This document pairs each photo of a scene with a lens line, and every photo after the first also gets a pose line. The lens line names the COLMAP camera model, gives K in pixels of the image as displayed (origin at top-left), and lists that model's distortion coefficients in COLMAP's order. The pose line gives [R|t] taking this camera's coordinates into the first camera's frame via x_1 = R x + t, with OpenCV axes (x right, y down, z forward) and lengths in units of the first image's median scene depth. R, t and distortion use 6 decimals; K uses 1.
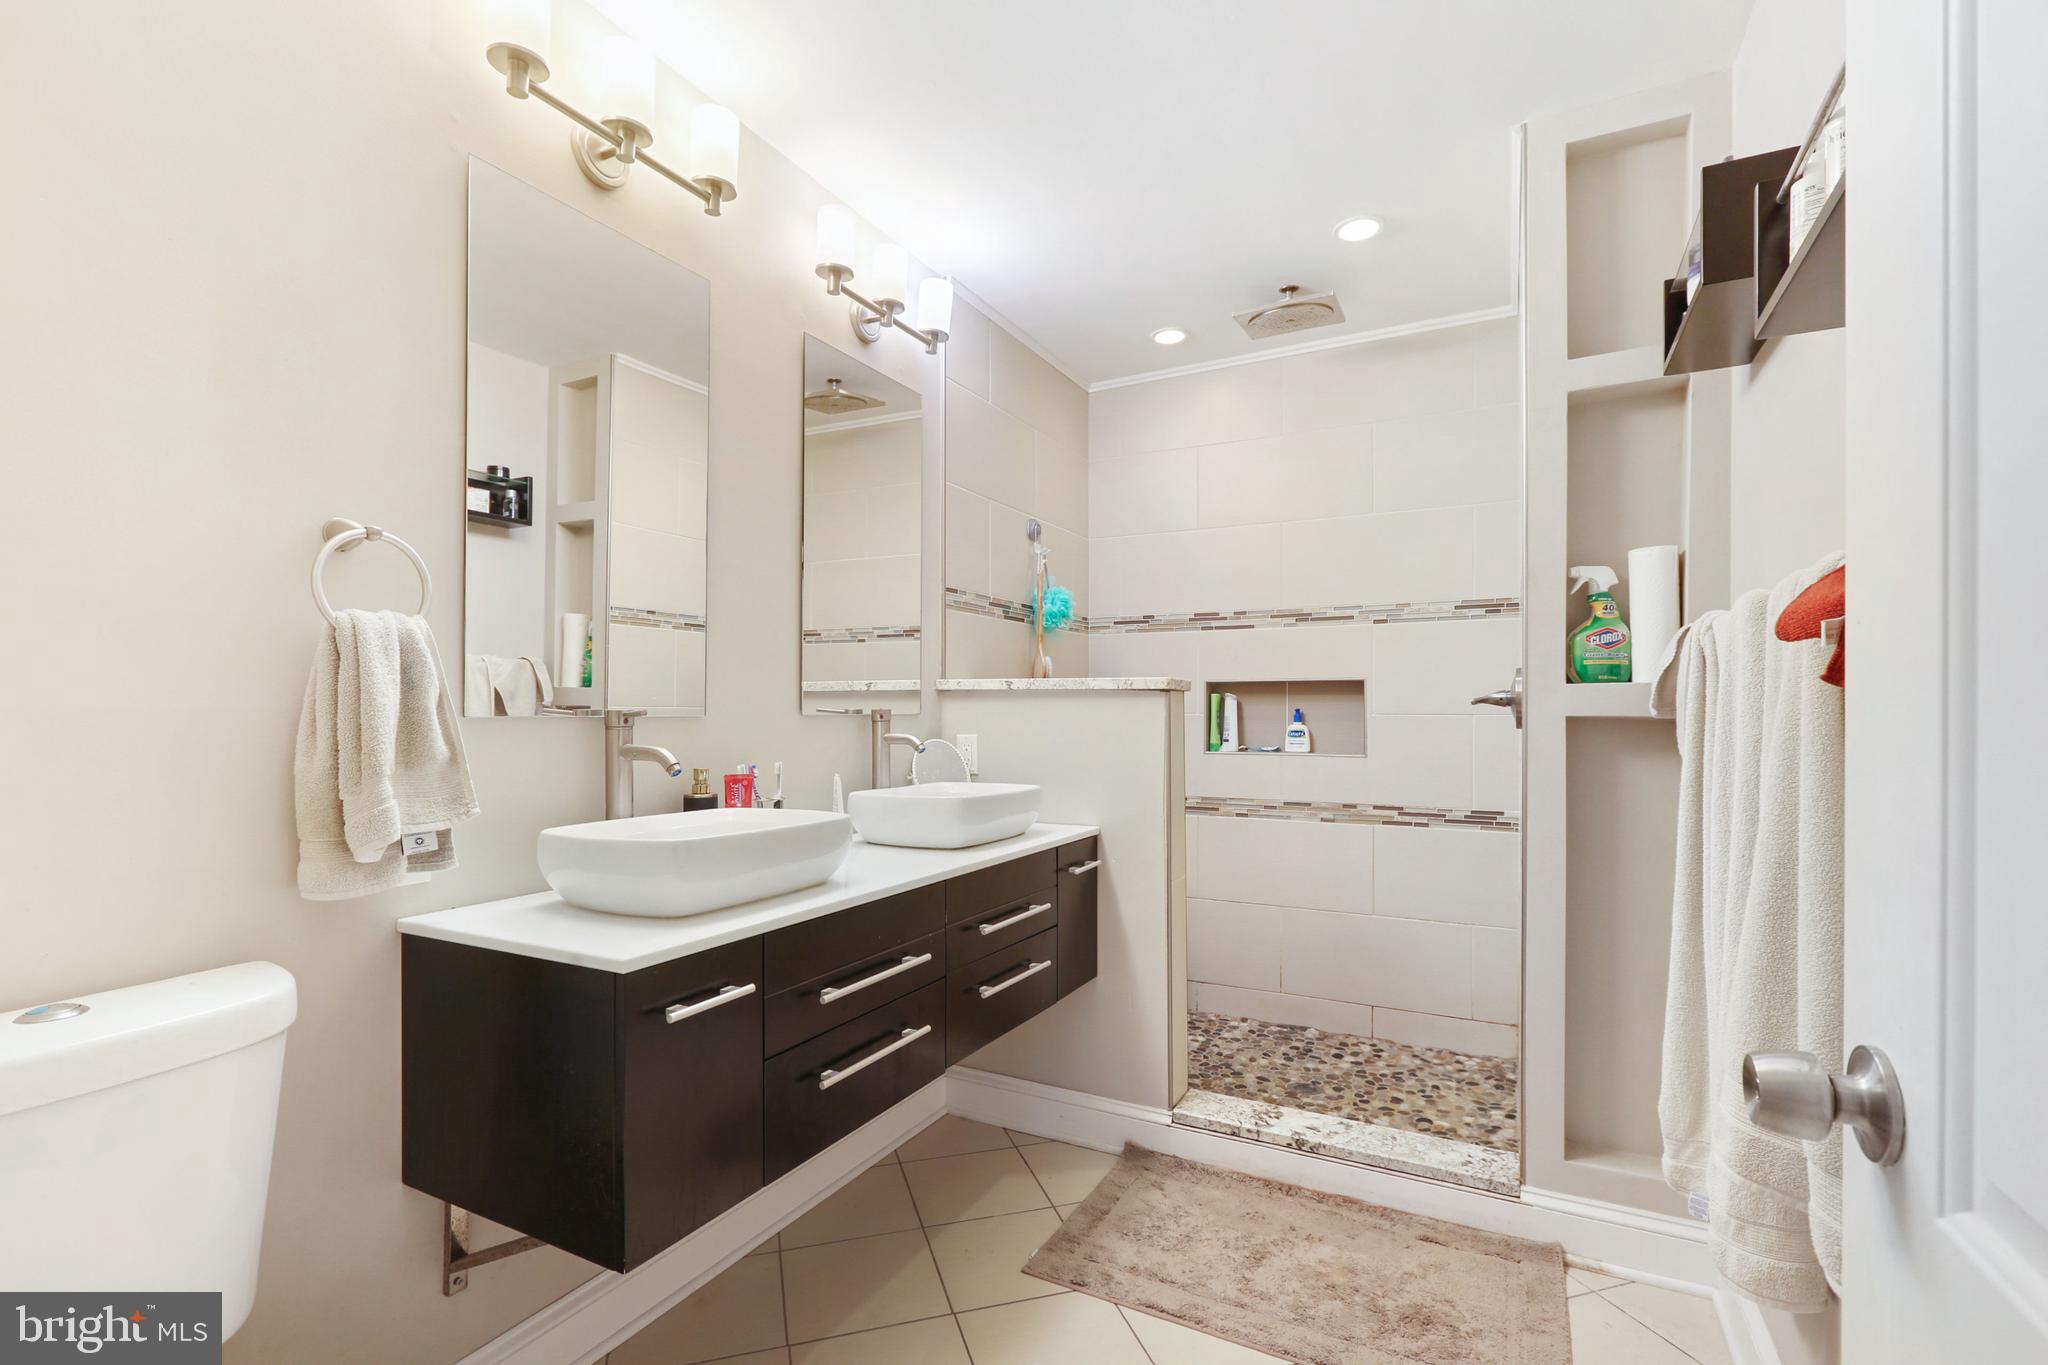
lens RADIAL K [[938.2, 0, 1024.0], [0, 938.2, 682.5], [0, 0, 1]] dist [-0.021732, 0.000735]
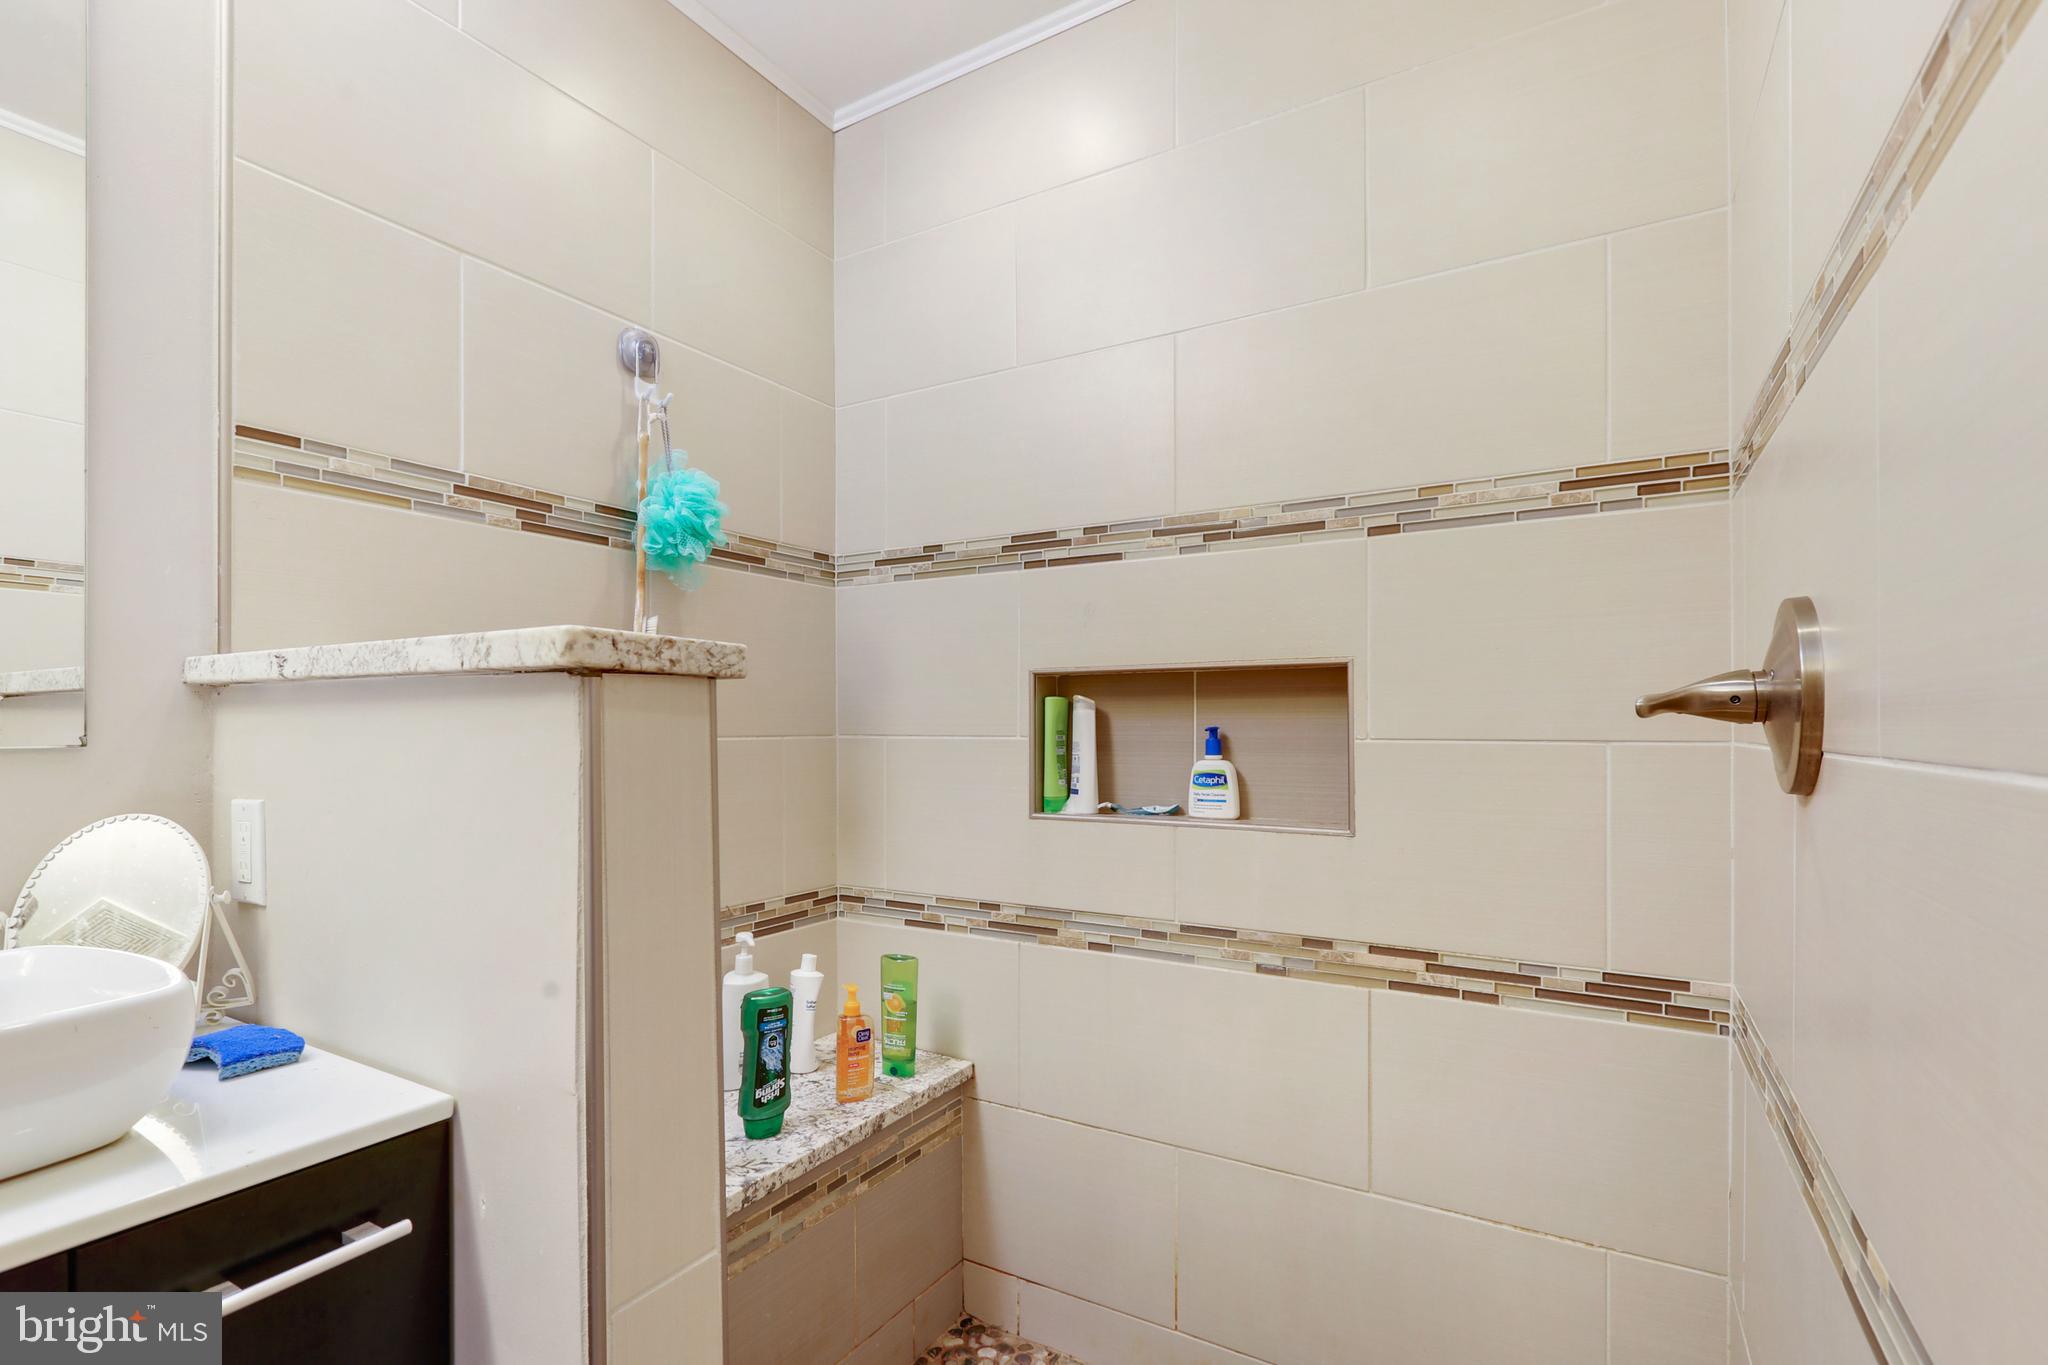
lens RADIAL K [[954.3, 0, 1024.1], [0, 954.3, 700.5], [0, 0, 1]] dist [-0.003120, -0.000037]
pose [[0.998312, -0.004490, -0.057905, 0.228472], [0.004728, 0.999981, 0.003963, 0.012383], [0.057886, -0.004230, 0.998314, 0.519662]]
